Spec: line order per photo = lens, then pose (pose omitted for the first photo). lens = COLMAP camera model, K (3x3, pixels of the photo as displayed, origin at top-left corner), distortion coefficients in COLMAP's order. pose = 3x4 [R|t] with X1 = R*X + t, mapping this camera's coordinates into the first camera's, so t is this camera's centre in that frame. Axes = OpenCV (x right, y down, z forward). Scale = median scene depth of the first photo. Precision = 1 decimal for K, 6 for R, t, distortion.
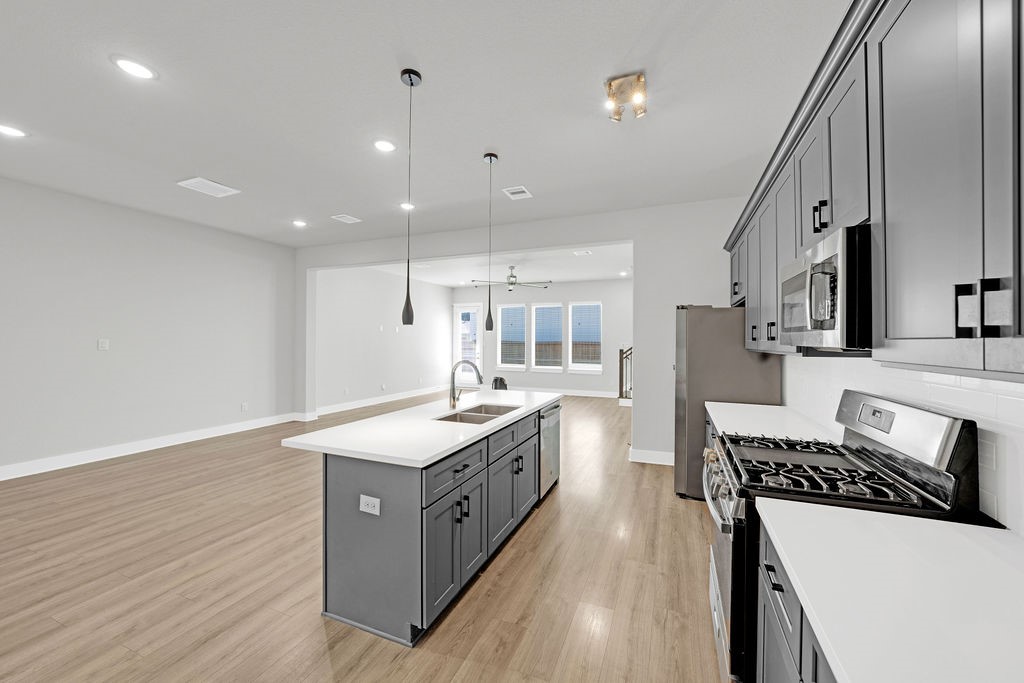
lens RADIAL K [[369.8, 0, 522.3], [0, 369.8, 343.2], [0, 0, 1]] dist [-0.009862, 0.001458]
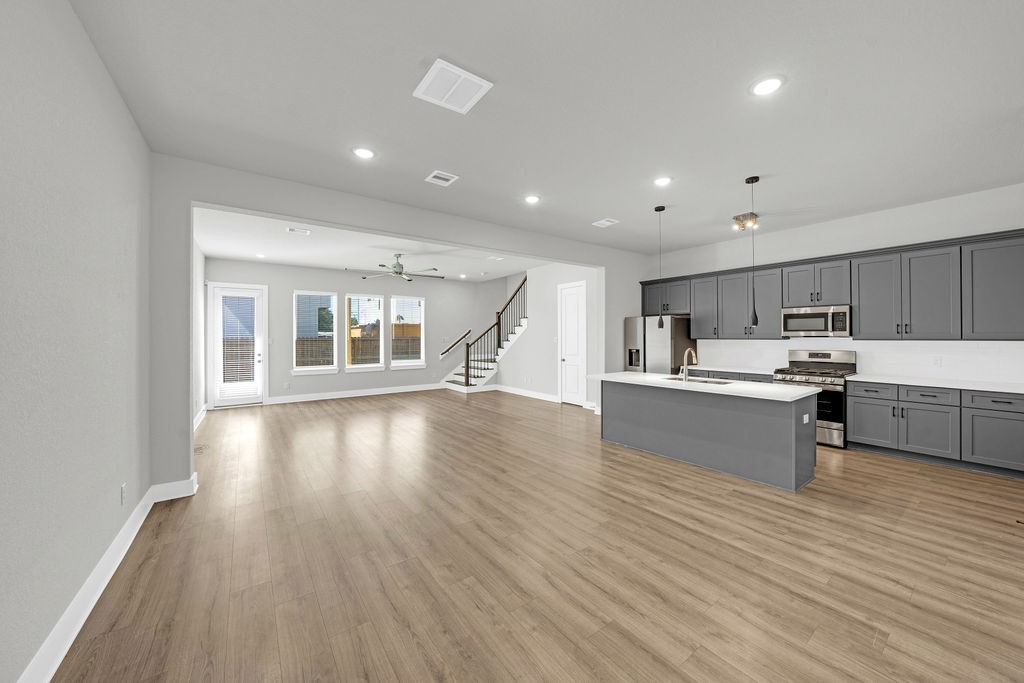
lens RADIAL K [[369.8, 0, 517.0], [0, 369.8, 337.5], [0, 0, 1]] dist [-0.009862, 0.001458]
pose [[0.529608, -0.010625, 0.848176, -1.404206], [0.009448, 0.999933, 0.006627, -0.017414], [-0.848190, 0.004504, 0.529673, 0.613751]]
